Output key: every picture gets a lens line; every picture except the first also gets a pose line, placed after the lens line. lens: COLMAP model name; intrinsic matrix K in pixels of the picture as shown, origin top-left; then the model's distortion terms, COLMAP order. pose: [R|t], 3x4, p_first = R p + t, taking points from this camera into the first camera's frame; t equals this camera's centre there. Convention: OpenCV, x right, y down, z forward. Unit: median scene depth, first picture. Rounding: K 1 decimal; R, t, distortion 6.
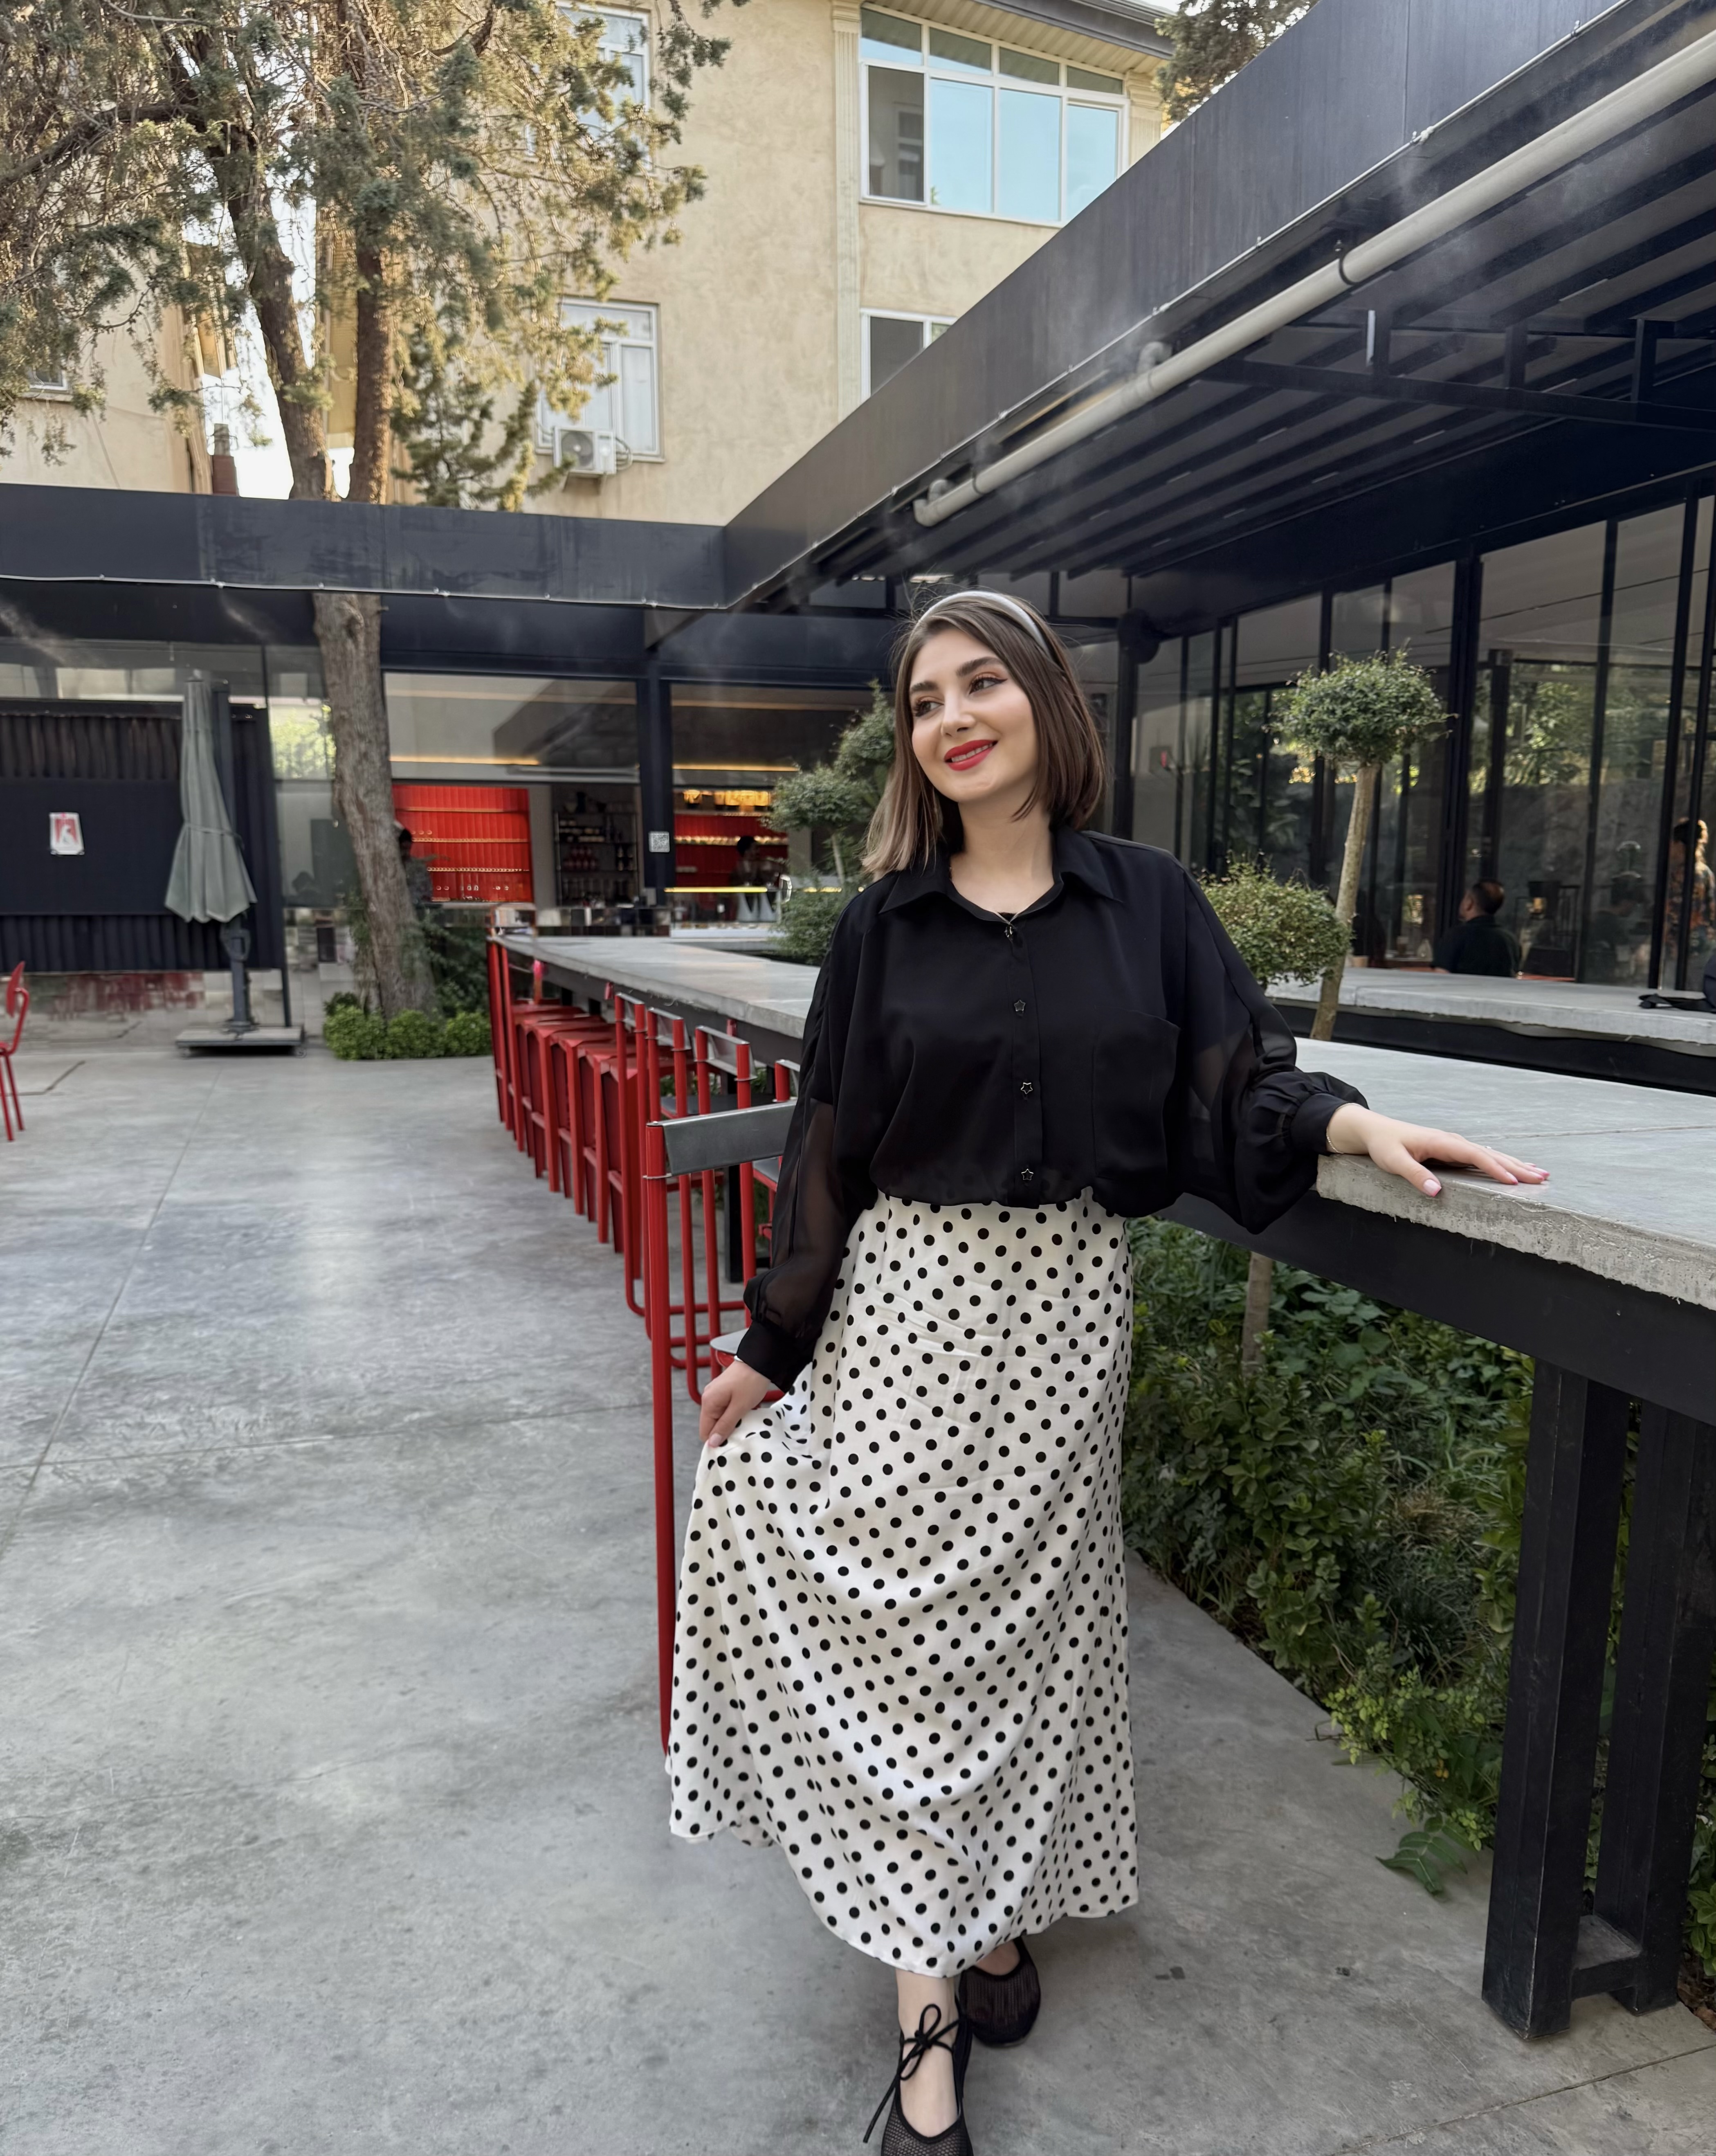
lens RADIAL K [[1594.5, 0, 852.6], [0, 1594.5, 1208.4], [0, 0, 1]] dist [0.063457, -0.152064]
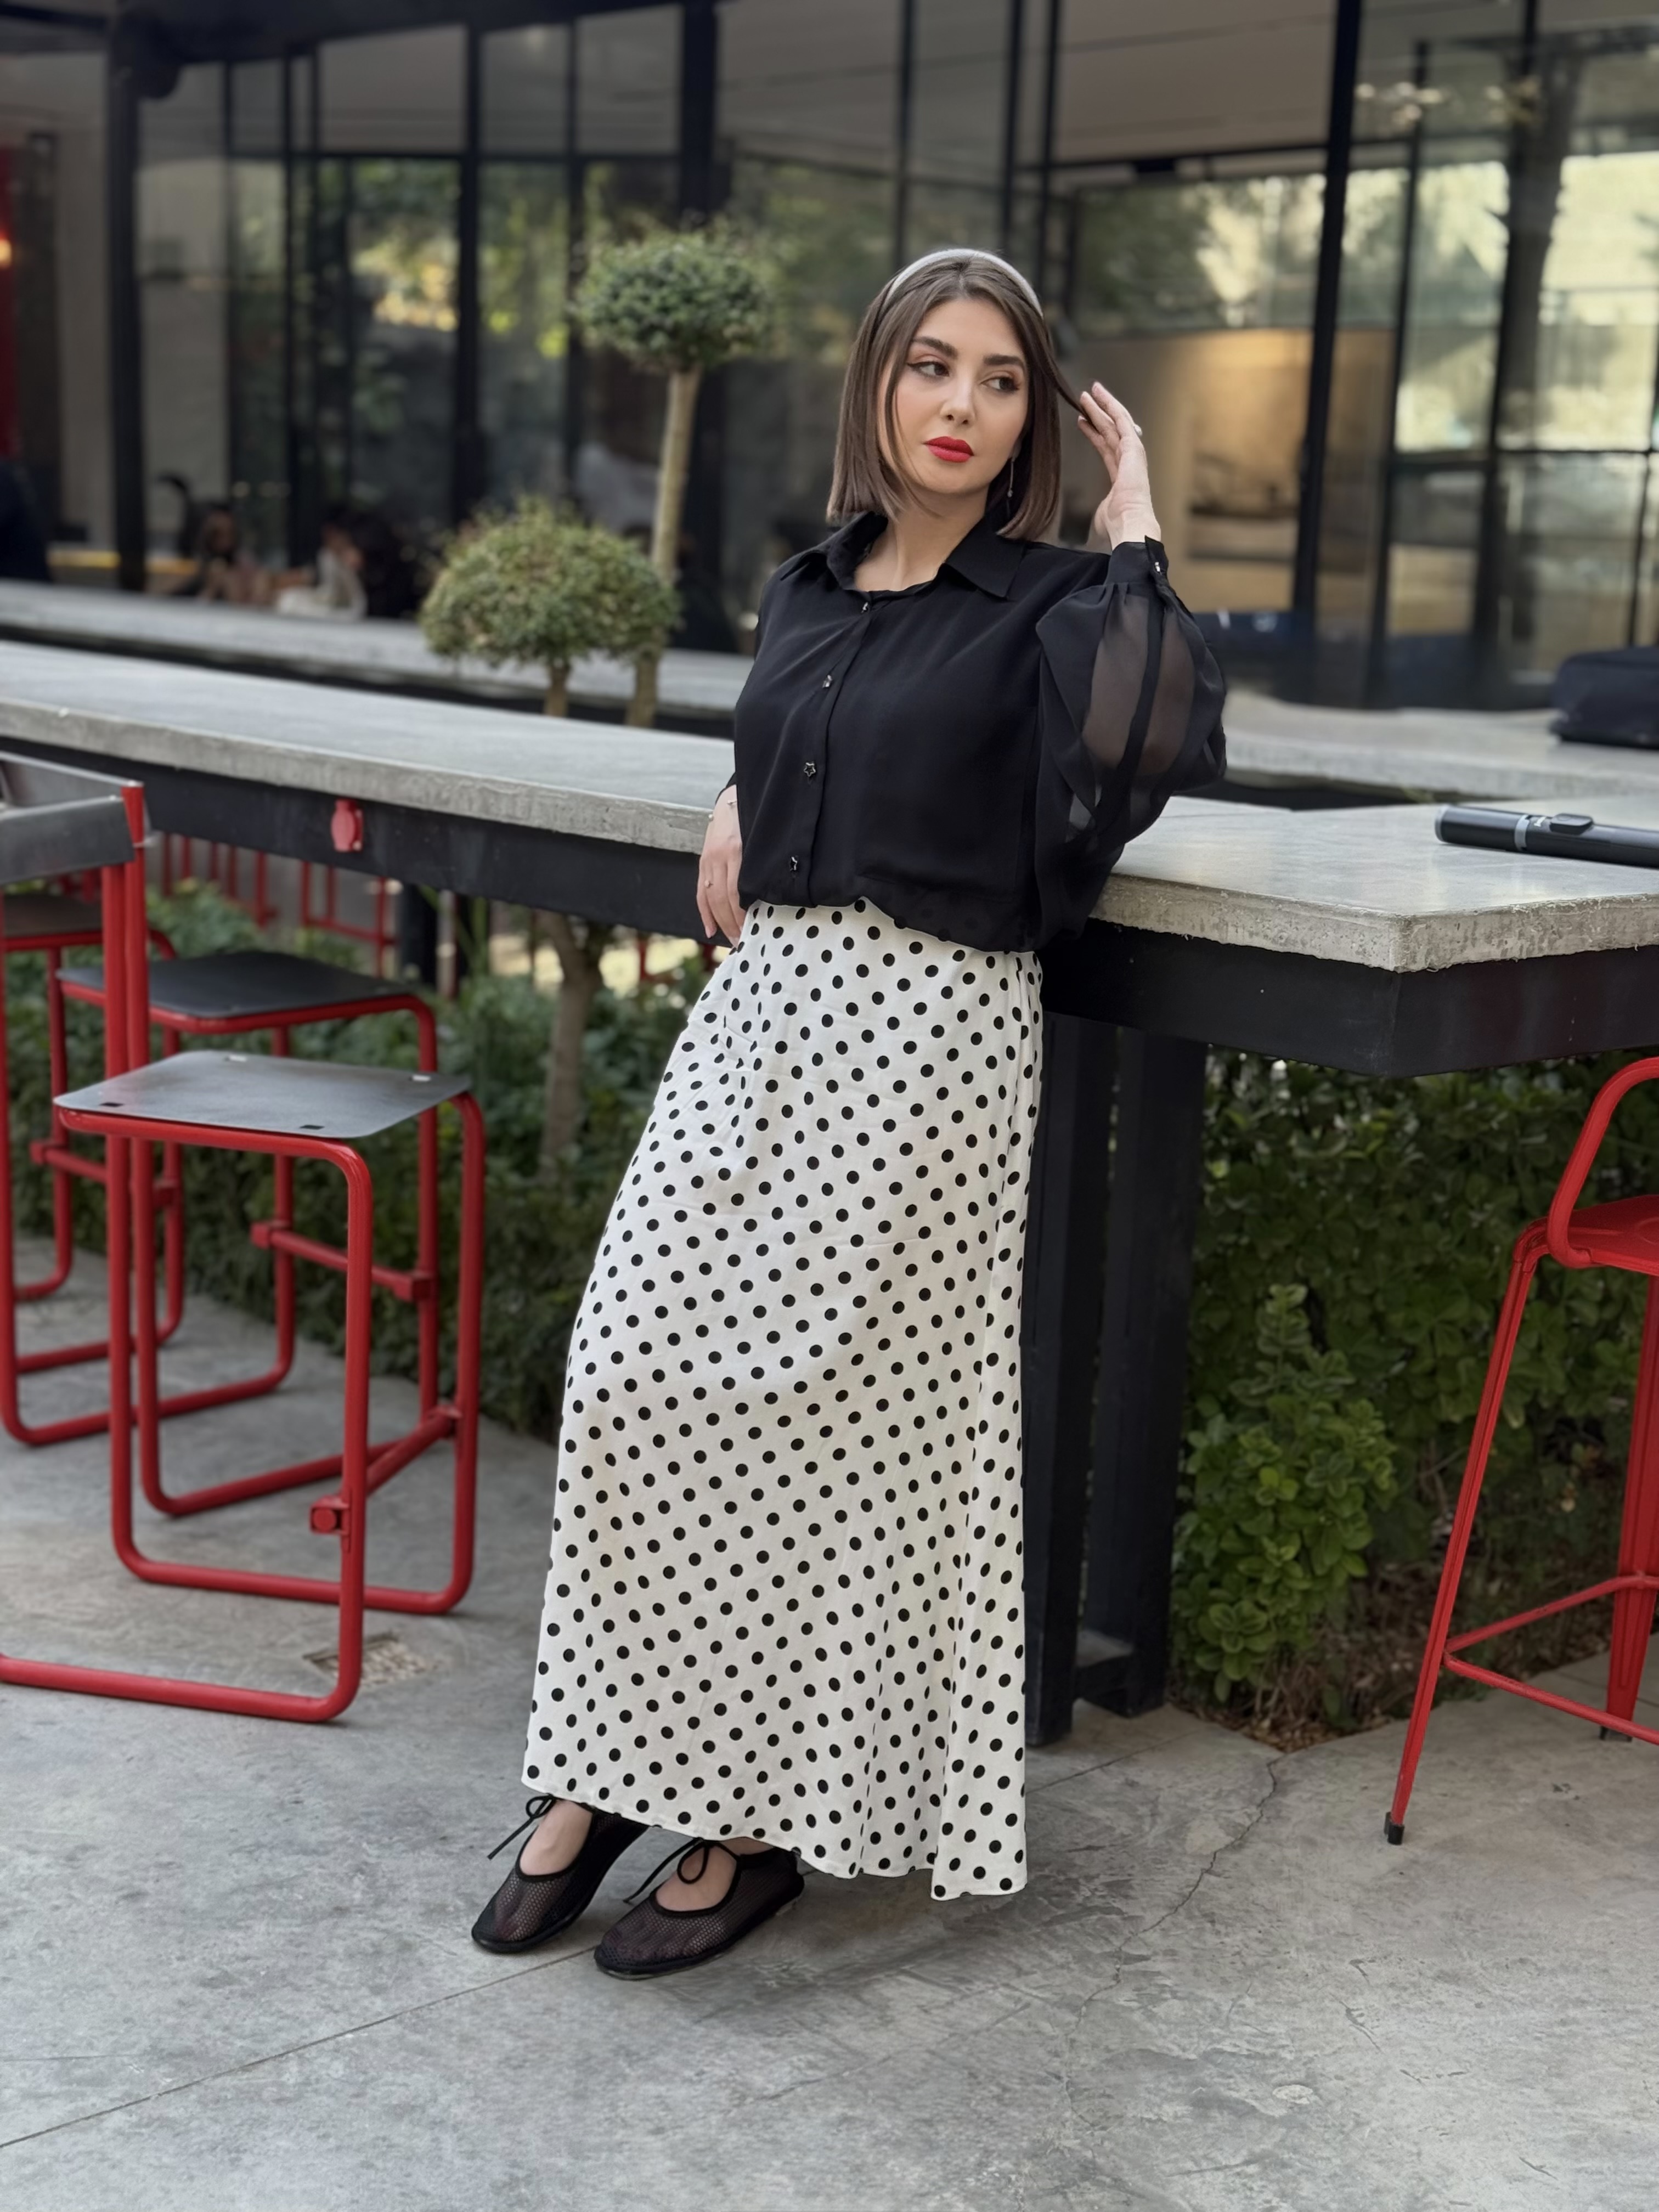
lens RADIAL K [[2994.2, 0, 842.9], [0, 2994.2, 1112.5], [0, 0, 1]] dist [0.177834, -0.406642]
pose [[0.907894, -0.034826, 0.417750, -0.197245], [0.032311, 0.999392, 0.013092, 0.046742], [-0.417952, 0.001612, 0.908468, -0.281577]]
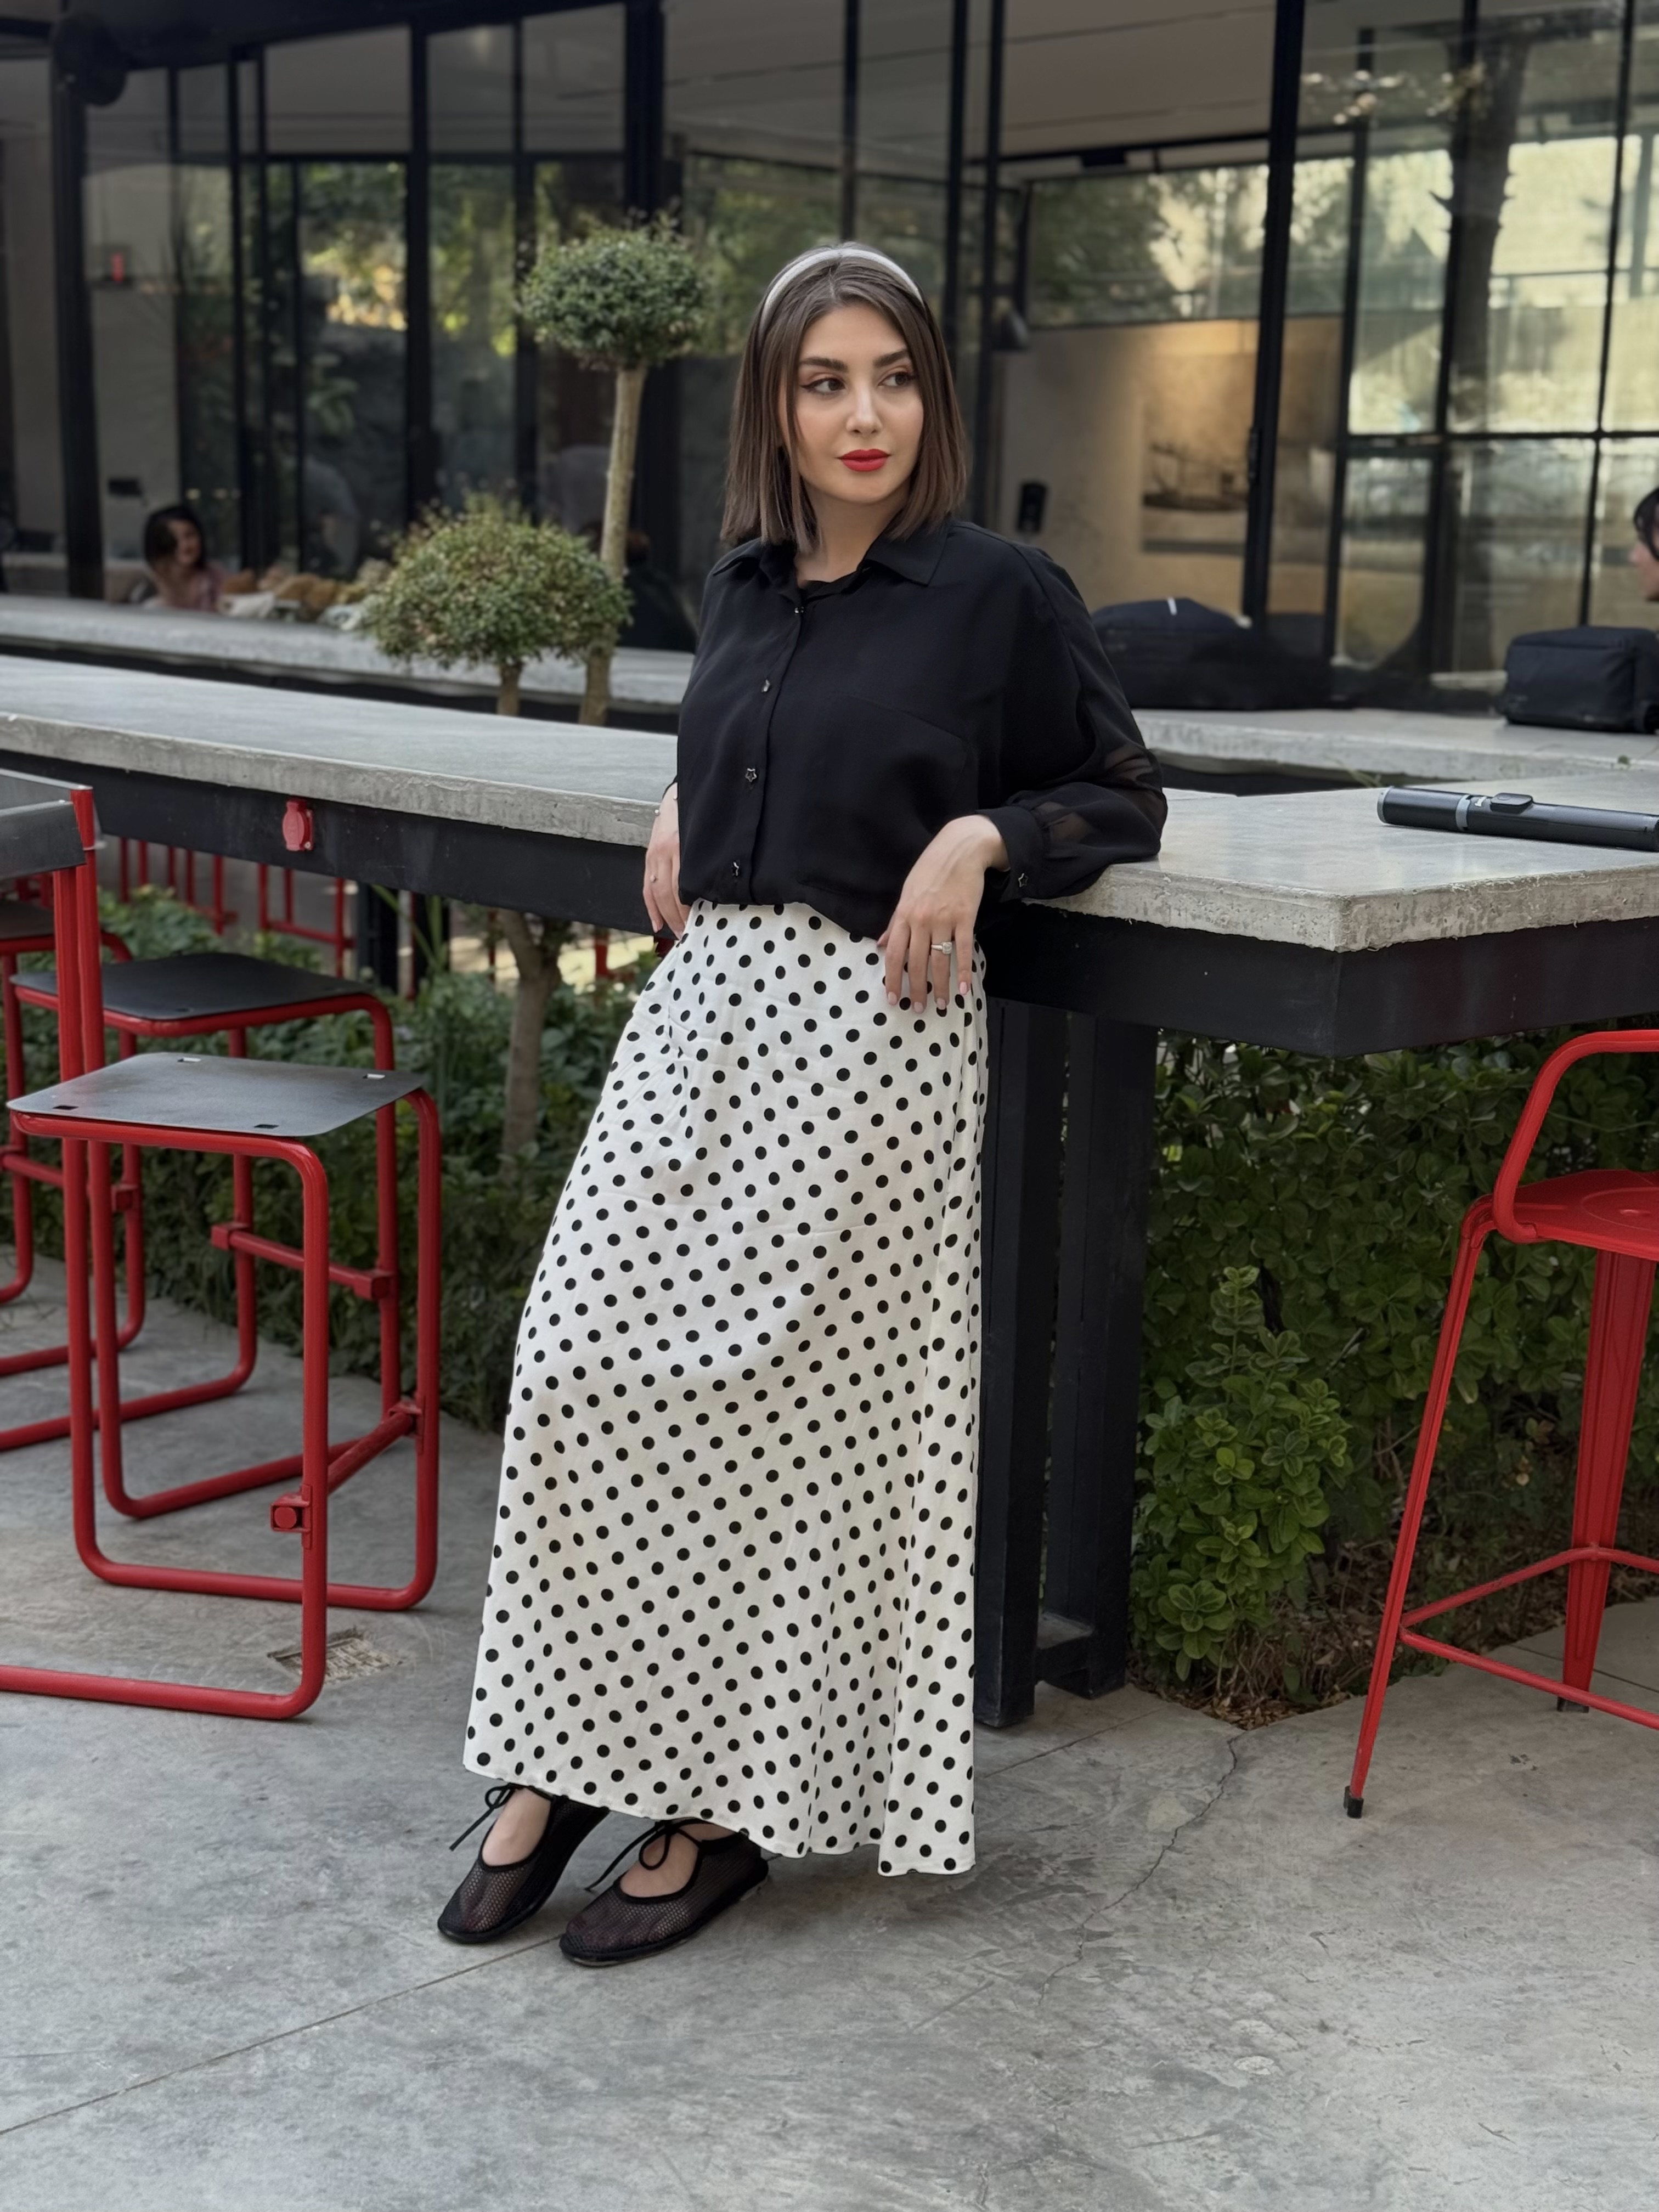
lens RADIAL K [[2994.2, 0, 842.9], [0, 2994.2, 1112.5], [0, 0, 1]] dist [0.177834, -0.406642]
pose [[0.902785, -0.051314, 0.427021, -0.195038], [0.049804, 0.998651, 0.014712, 0.048743], [-0.427200, 0.007986, 0.904122, -0.287294]]
